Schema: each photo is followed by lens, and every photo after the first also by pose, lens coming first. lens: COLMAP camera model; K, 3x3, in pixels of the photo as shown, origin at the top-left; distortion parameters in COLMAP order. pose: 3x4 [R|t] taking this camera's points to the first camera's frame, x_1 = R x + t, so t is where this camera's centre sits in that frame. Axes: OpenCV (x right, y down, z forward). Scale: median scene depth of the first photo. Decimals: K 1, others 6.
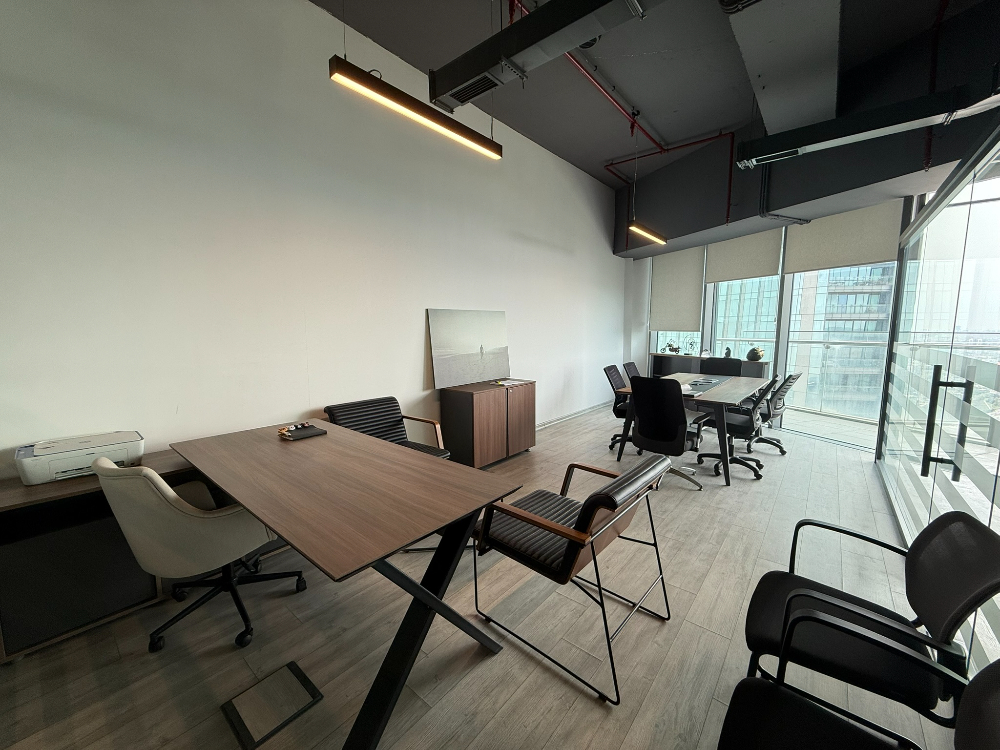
lens RADIAL K [[396.1, 0, 499.2], [0, 396.1, 375.3], [0, 0, 1]] dist [-0.000677, 0.000192]
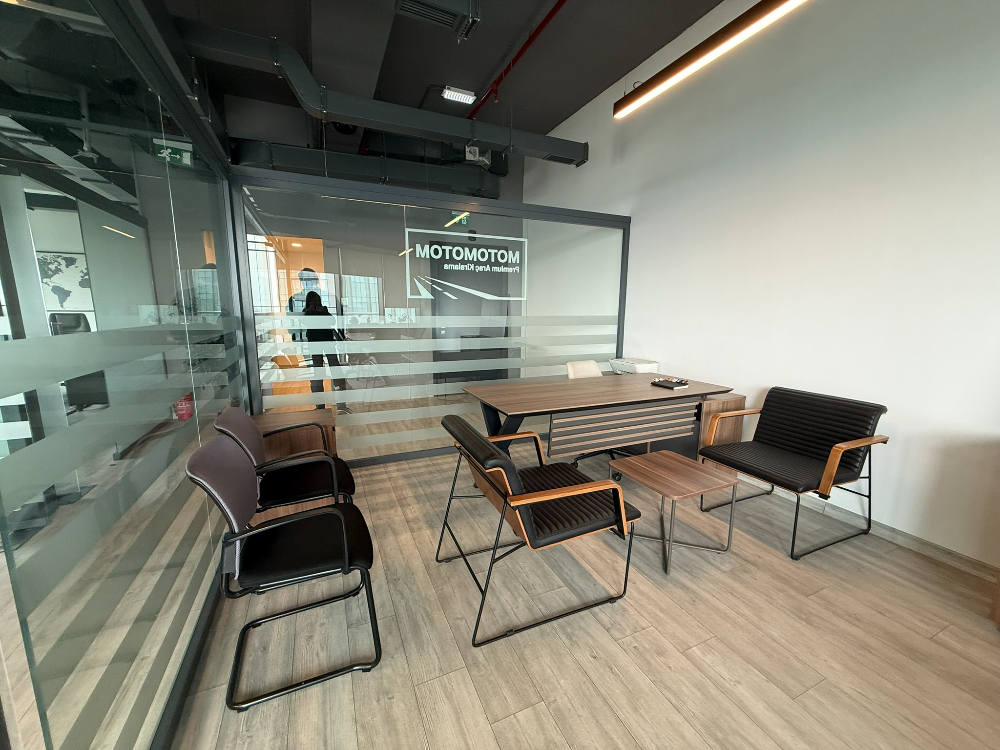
lens RADIAL K [[396.1, 0, 499.2], [0, 396.1, 375.3], [0, 0, 1]] dist [-0.000677, 0.000192]
pose [[-0.435172, 0.146129, -0.888410, 1.199622], [-0.116790, 0.969242, 0.216632, -0.132255], [0.892740, 0.198030, -0.404721, 1.440446]]
